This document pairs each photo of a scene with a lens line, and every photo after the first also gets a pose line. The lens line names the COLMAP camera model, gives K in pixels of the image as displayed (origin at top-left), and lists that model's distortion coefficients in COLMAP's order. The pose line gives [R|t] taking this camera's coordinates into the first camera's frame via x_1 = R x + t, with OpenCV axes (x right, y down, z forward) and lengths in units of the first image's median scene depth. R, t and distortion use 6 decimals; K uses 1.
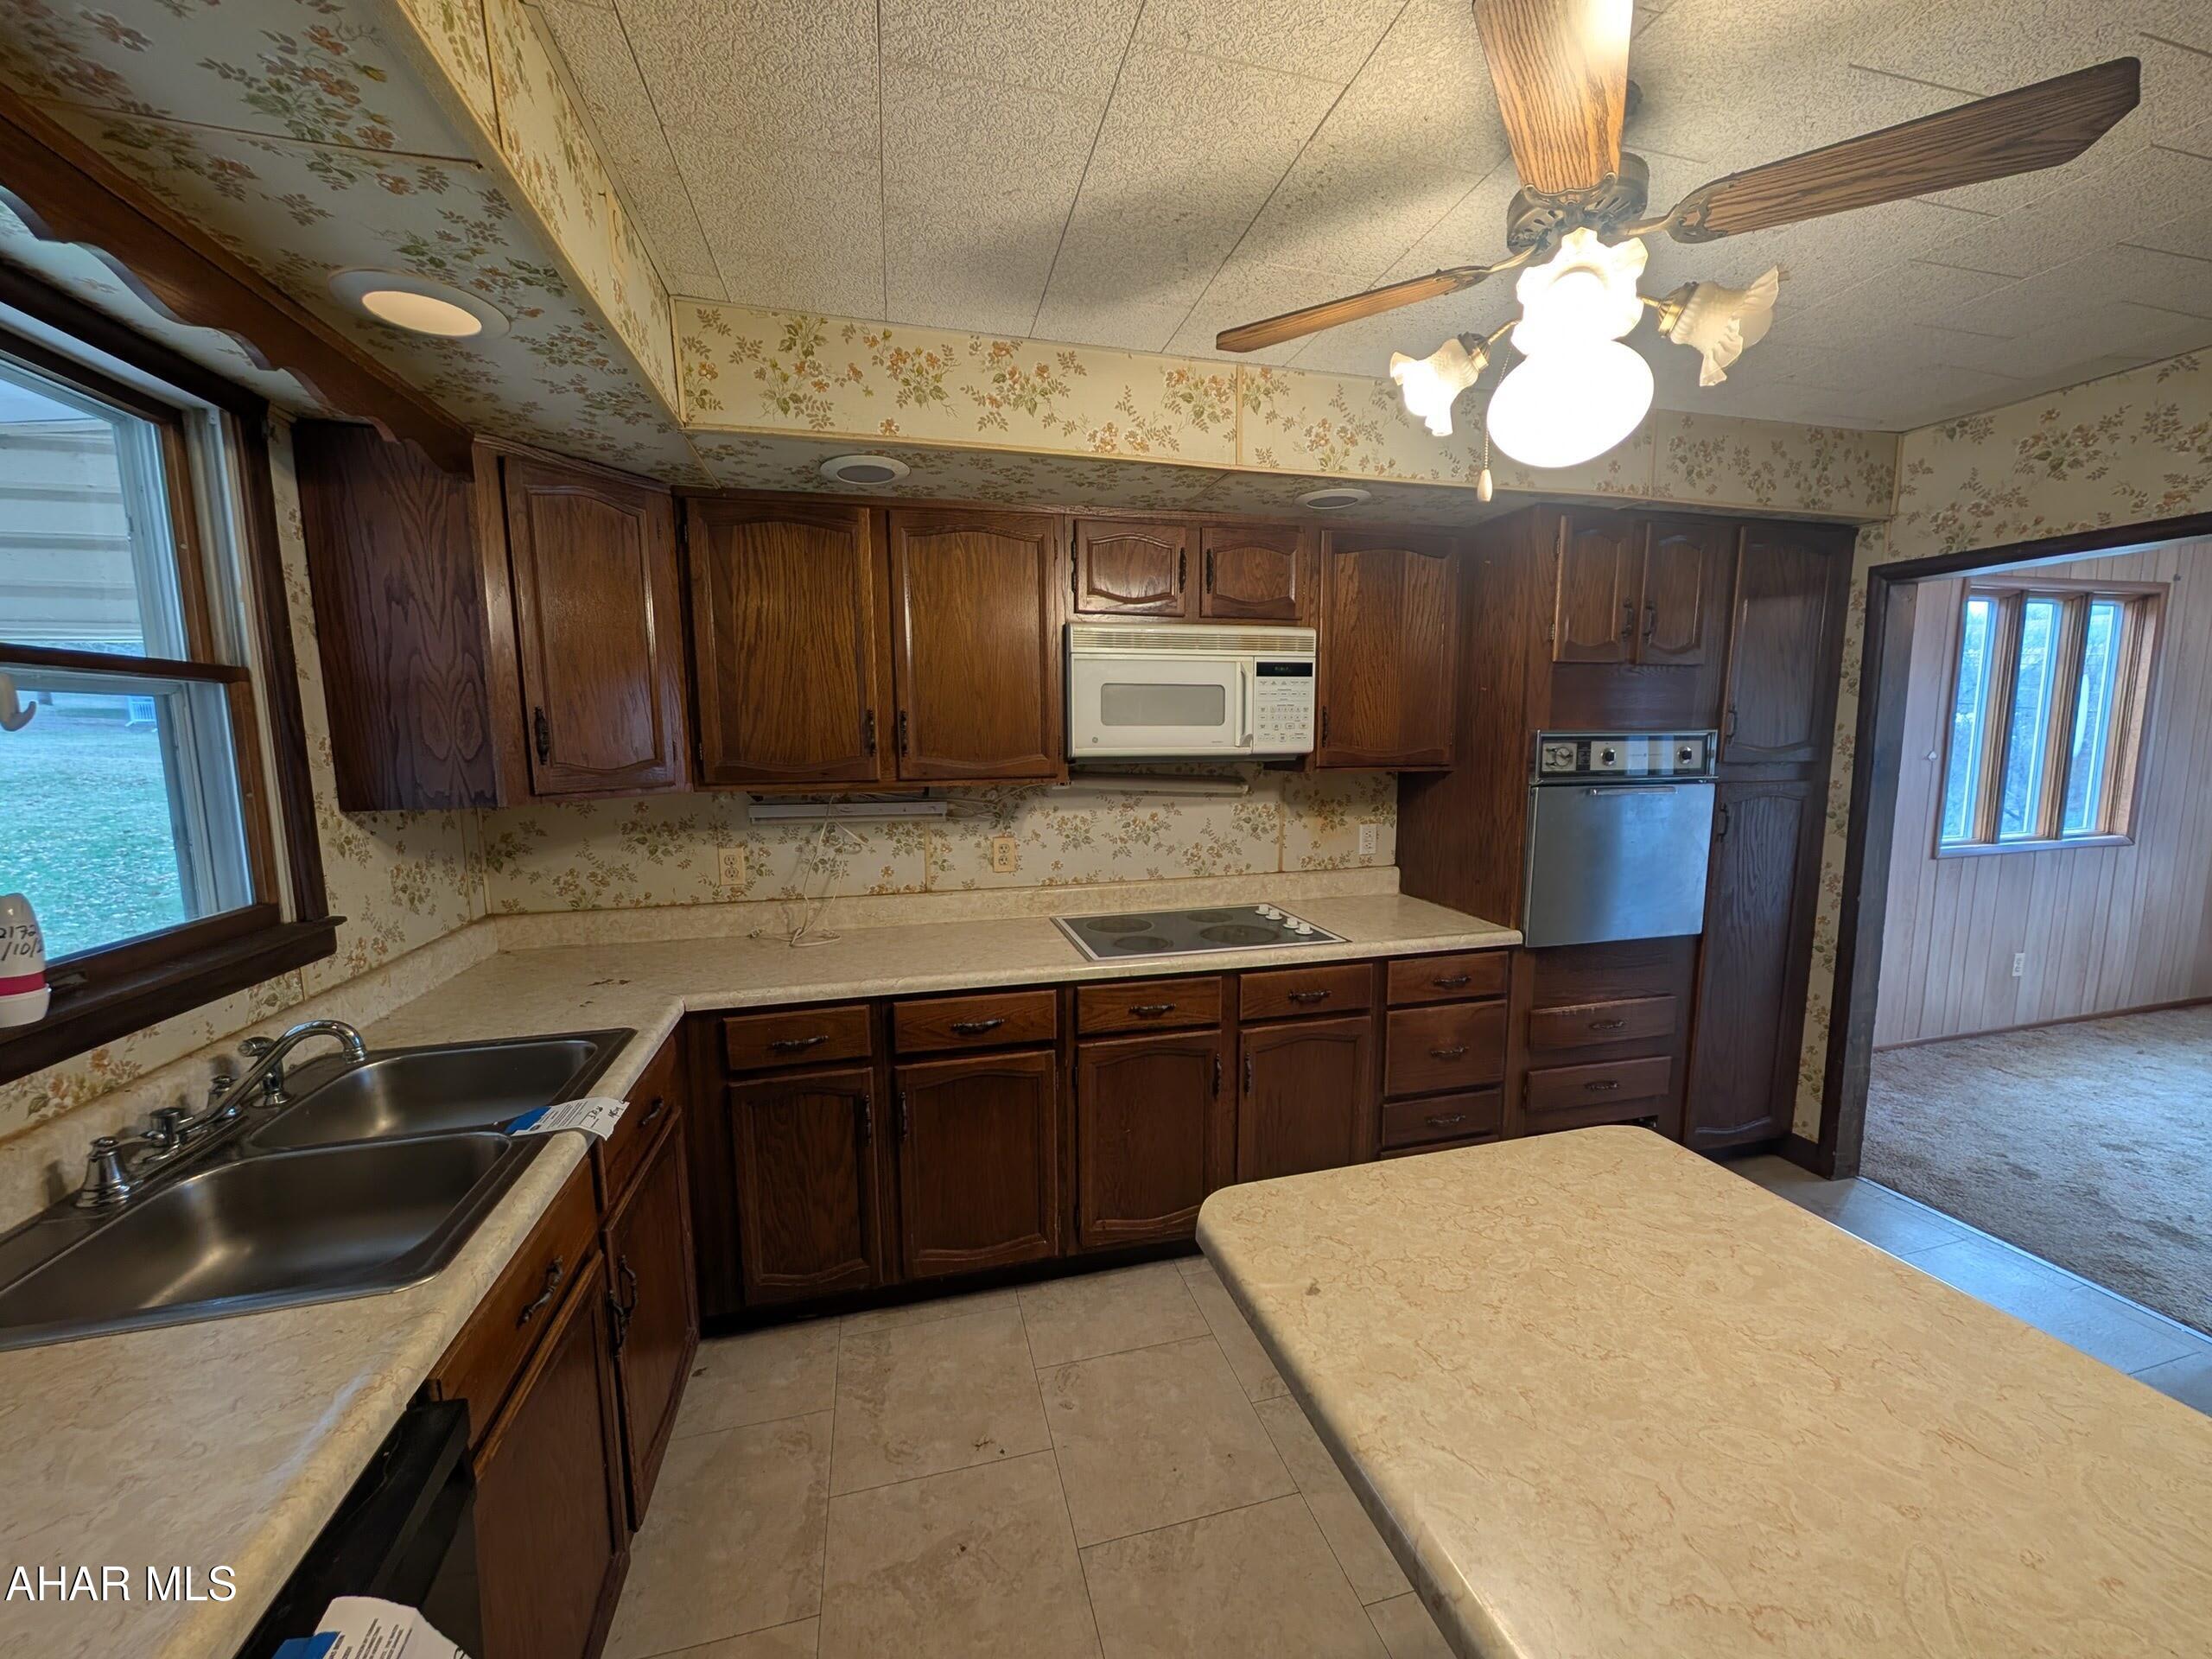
lens RADIAL K [[830.6, 0, 1102.1], [0, 830.6, 832.7], [0, 0, 1]] dist [0.001011, 0.000160]
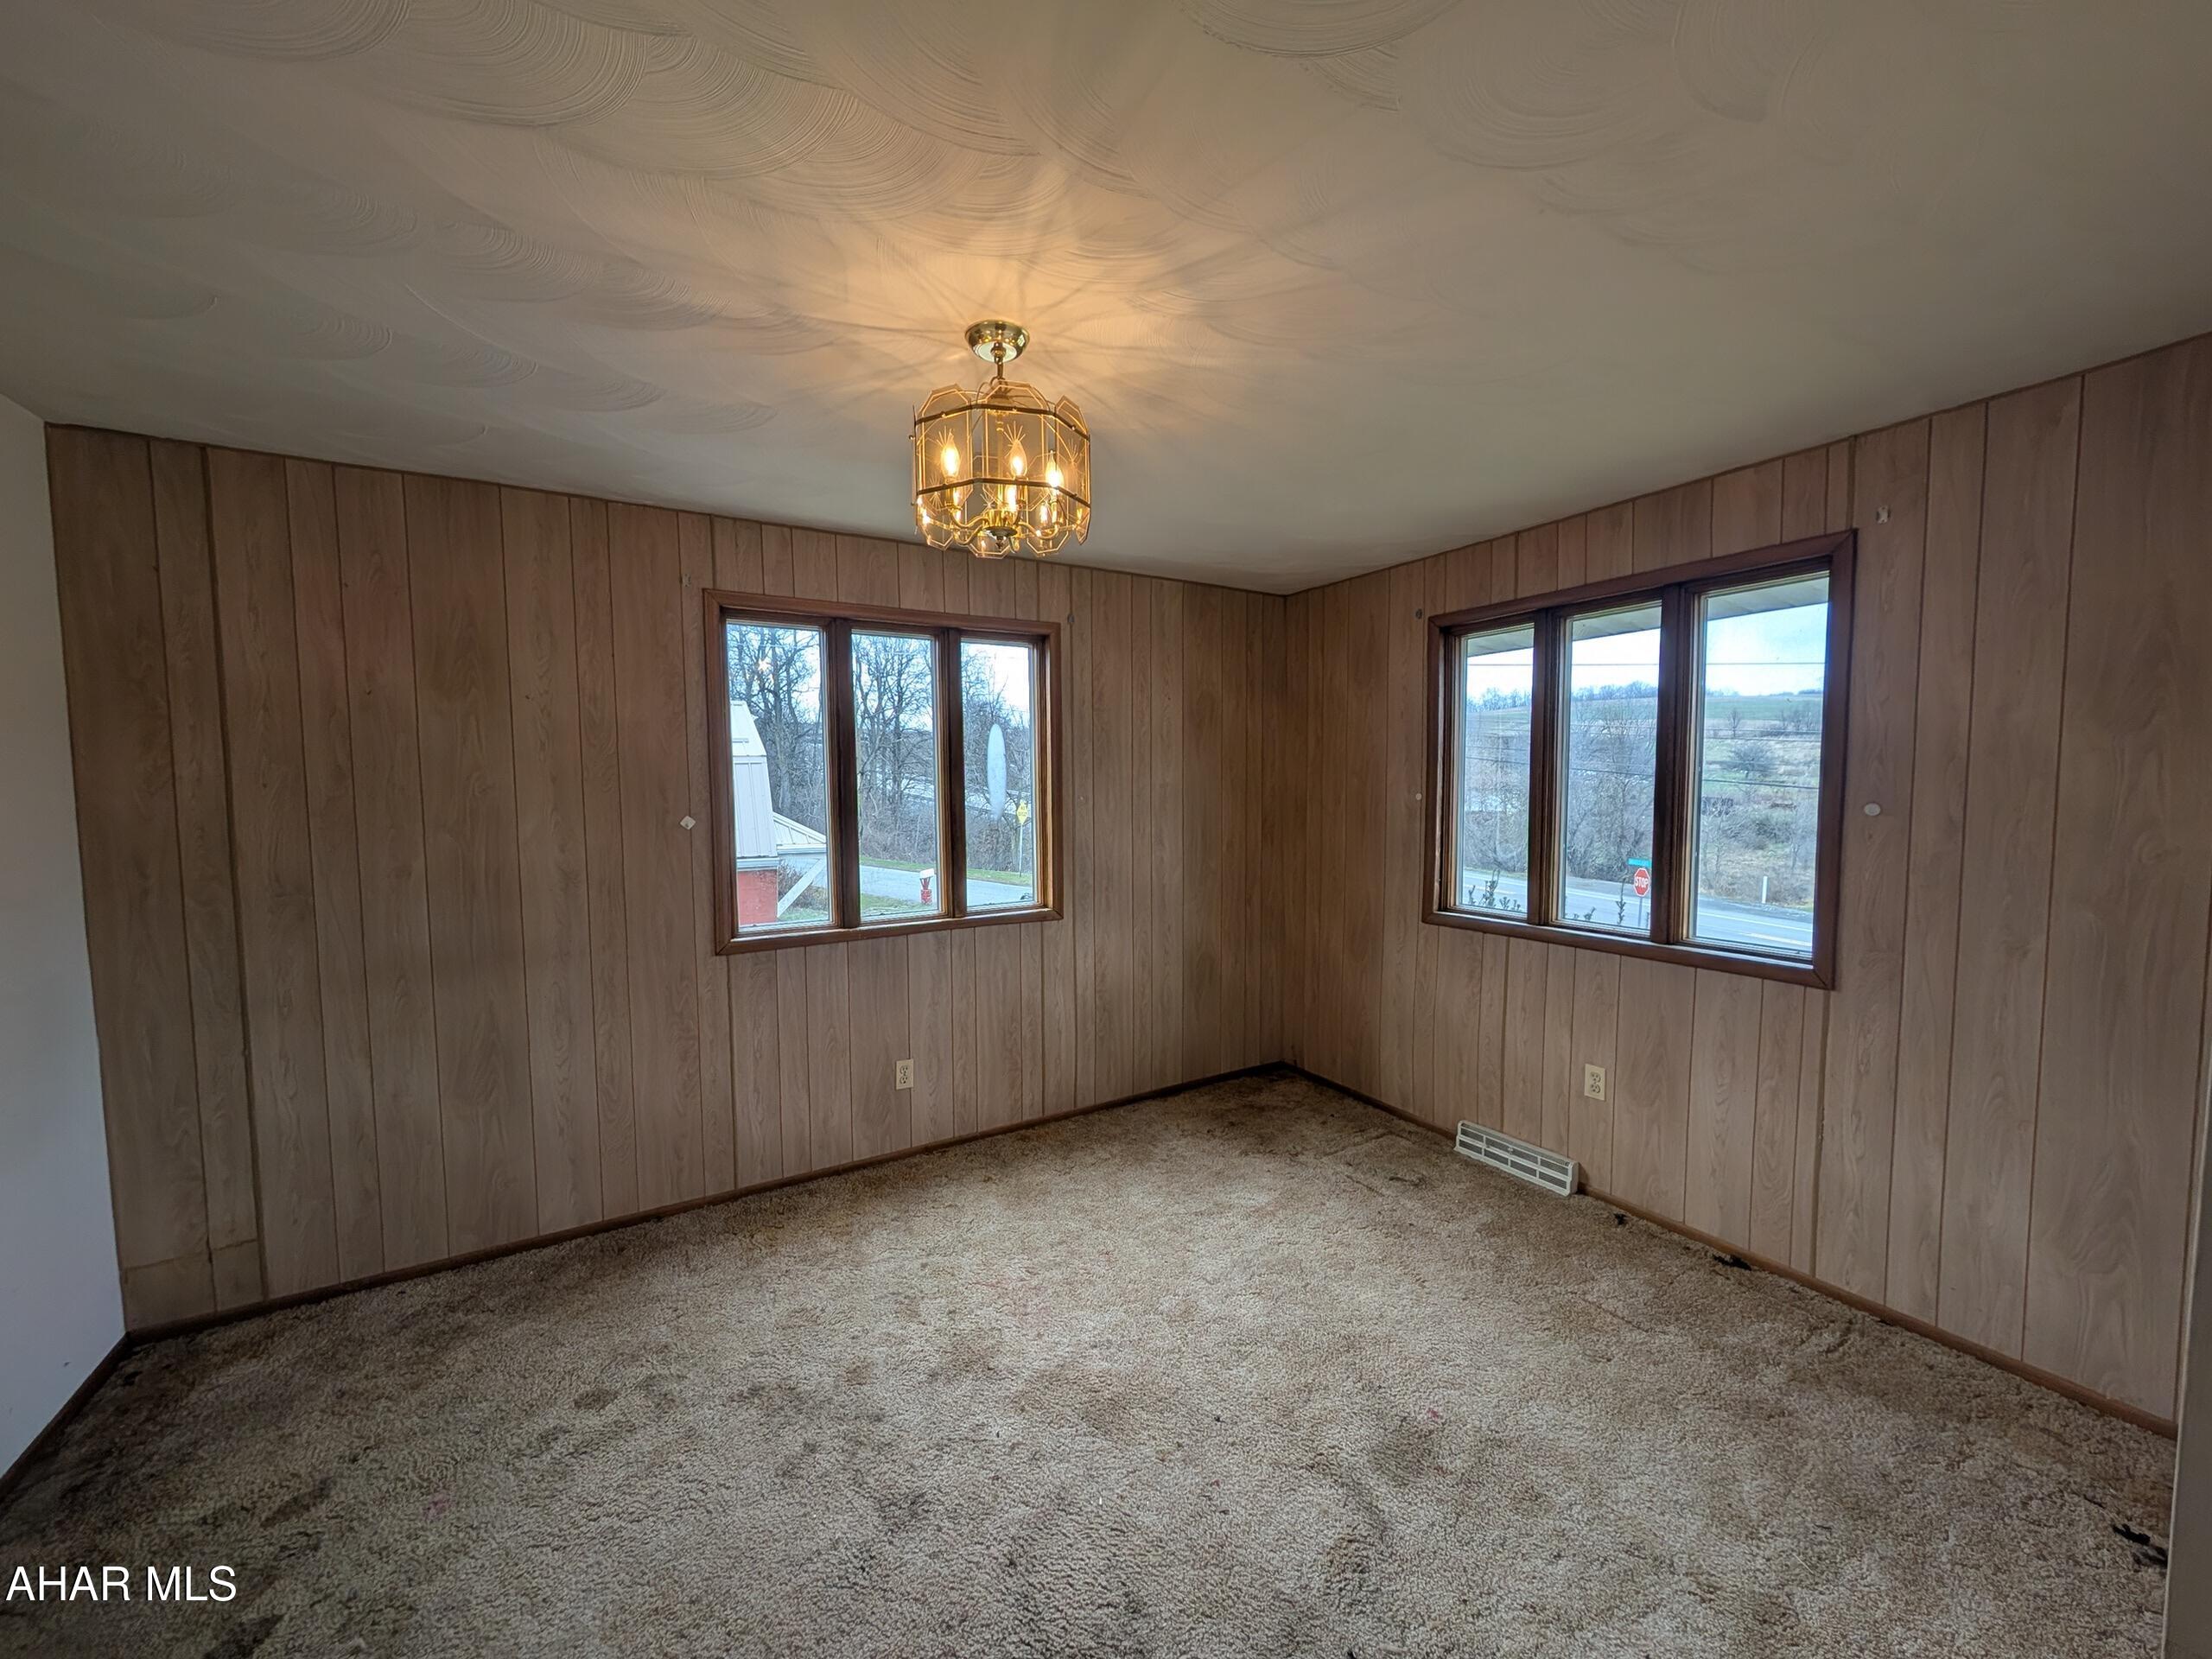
lens RADIAL K [[832.4, 0, 1108.0], [0, 832.4, 834.3], [0, 0, 1]] dist [0.001246, 0.000247]
pose [[0.959854, -0.016098, 0.280038, 0.895353], [0.032906, 0.997921, -0.055422, -0.020577], [-0.278563, 0.062412, 0.958388, 0.123000]]
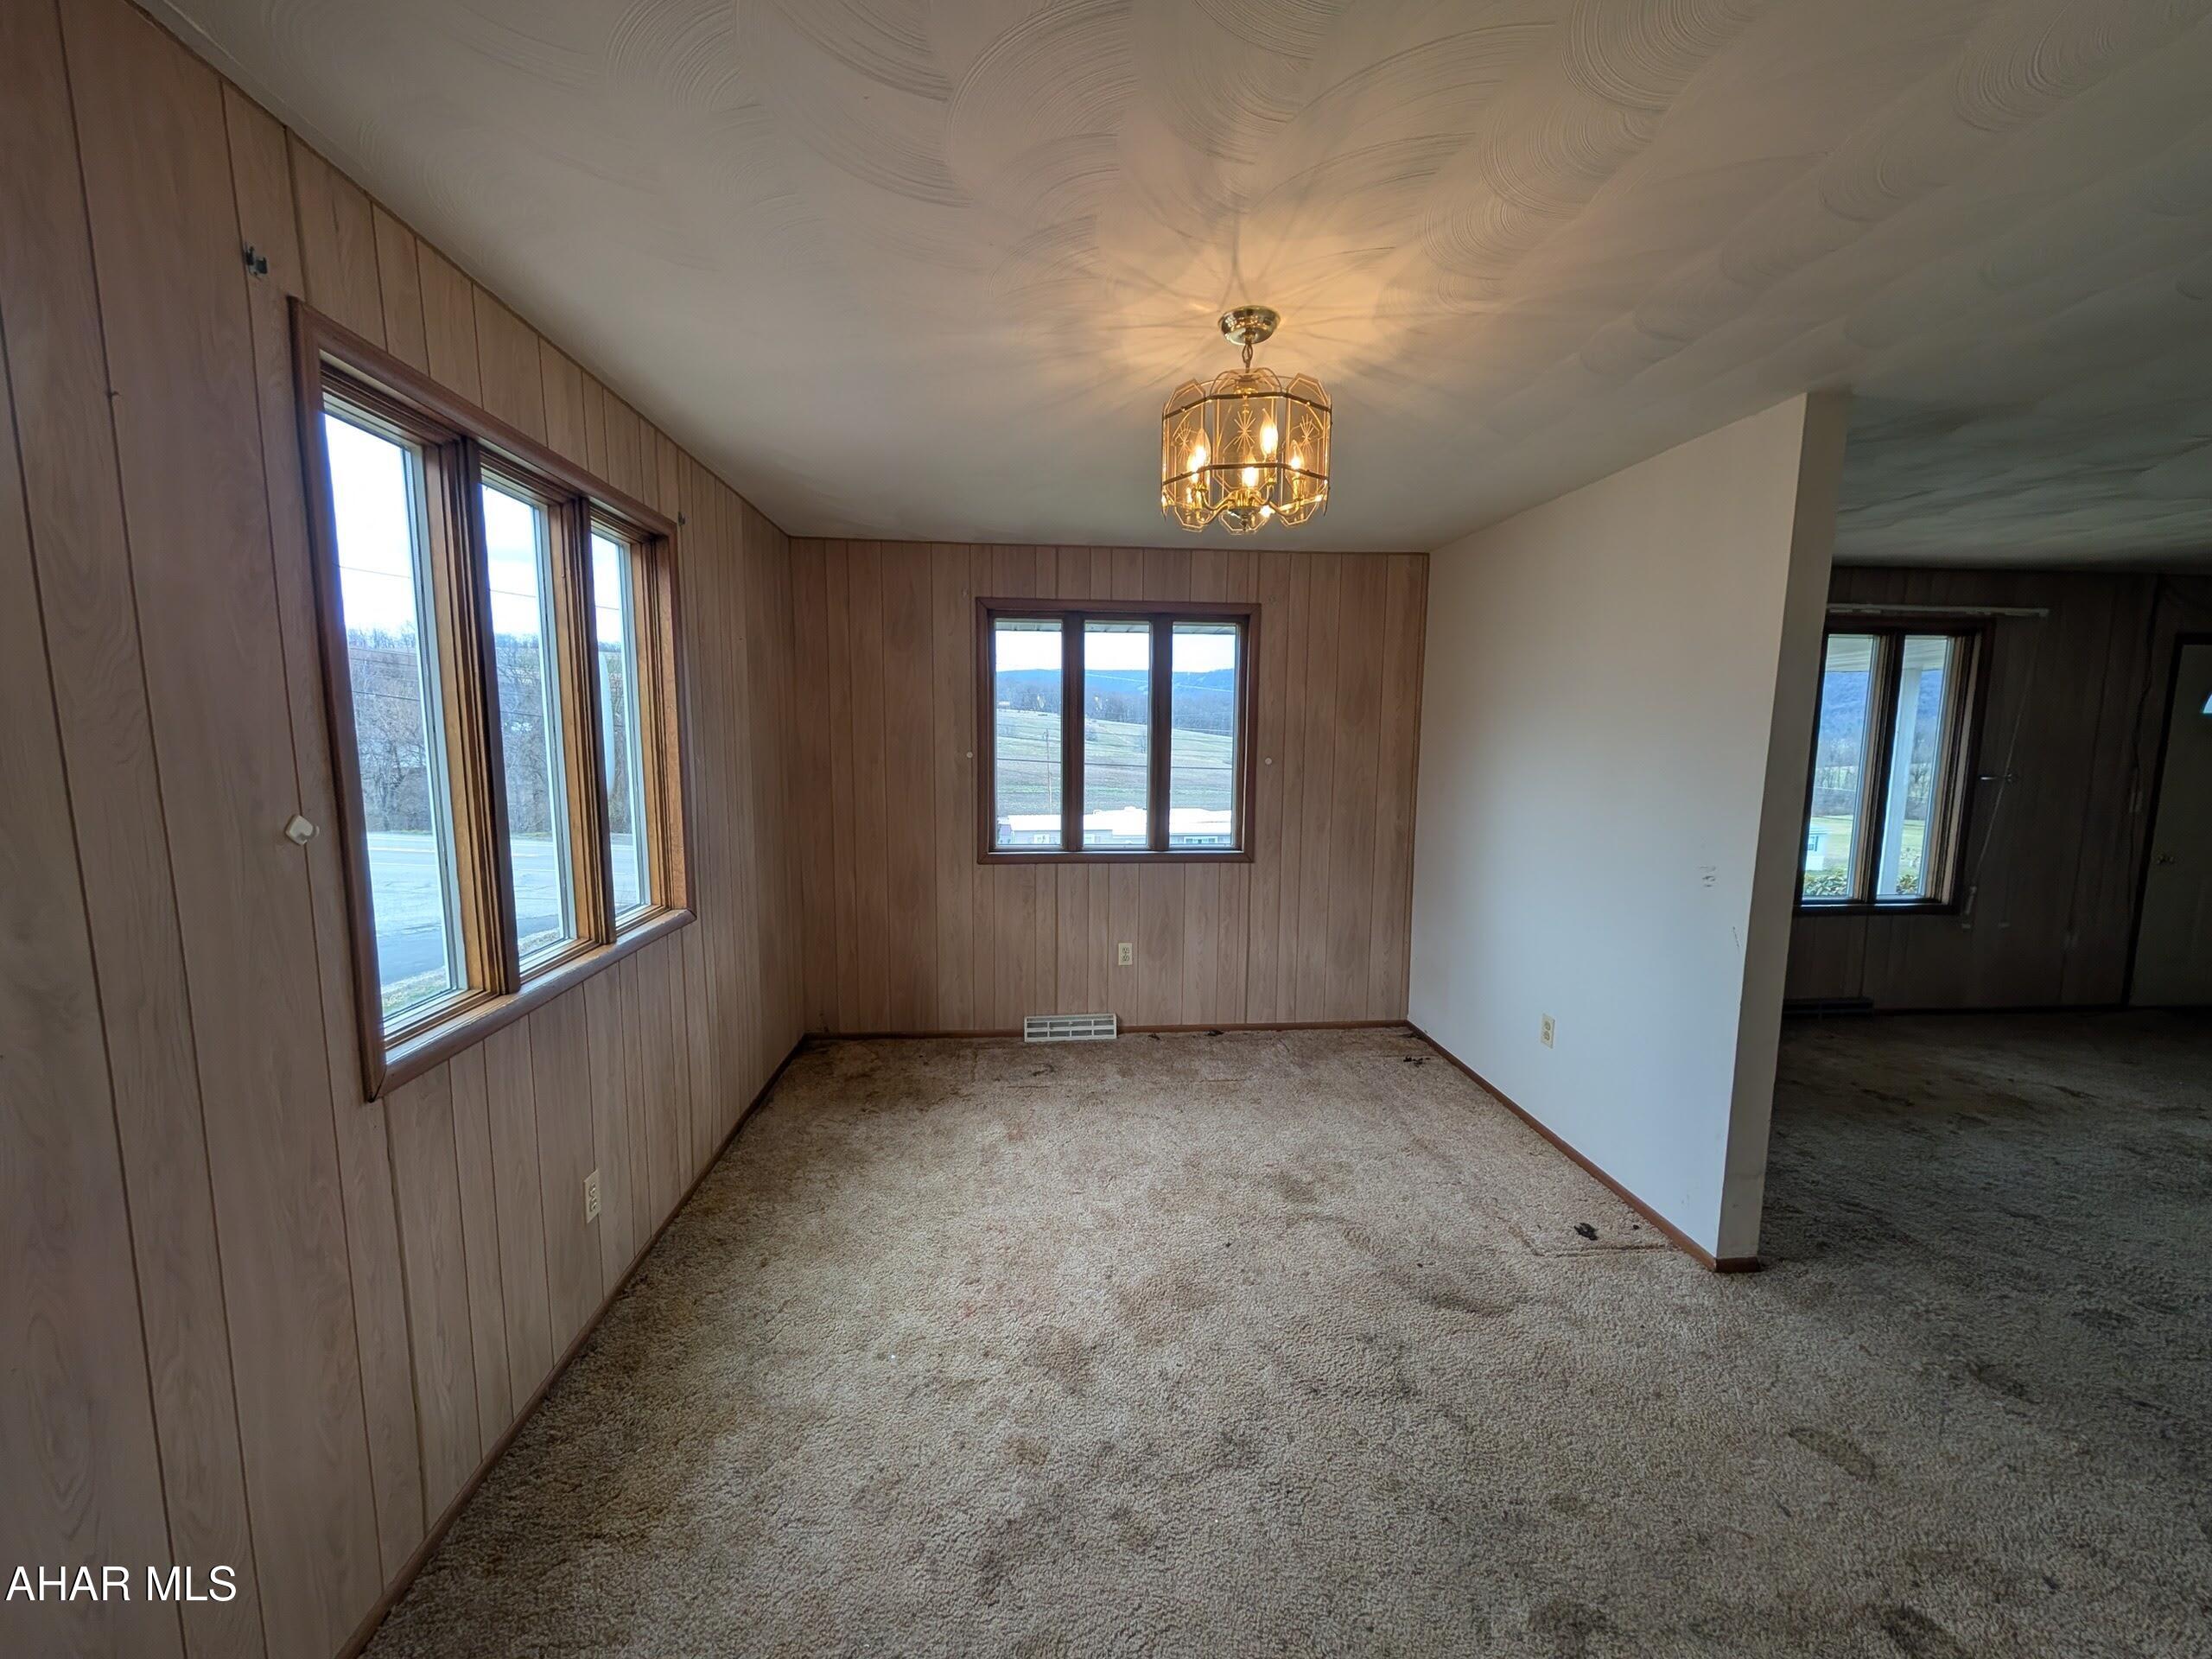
lens RADIAL K [[830.6, 0, 1102.1], [0, 830.6, 832.7], [0, 0, 1]] dist [0.001011, 0.000160]
pose [[0.166388, -0.103539, 0.980609, 0.557598], [0.107188, 0.990478, 0.086393, -0.065941], [-0.980217, 0.090735, 0.175902, 0.479742]]
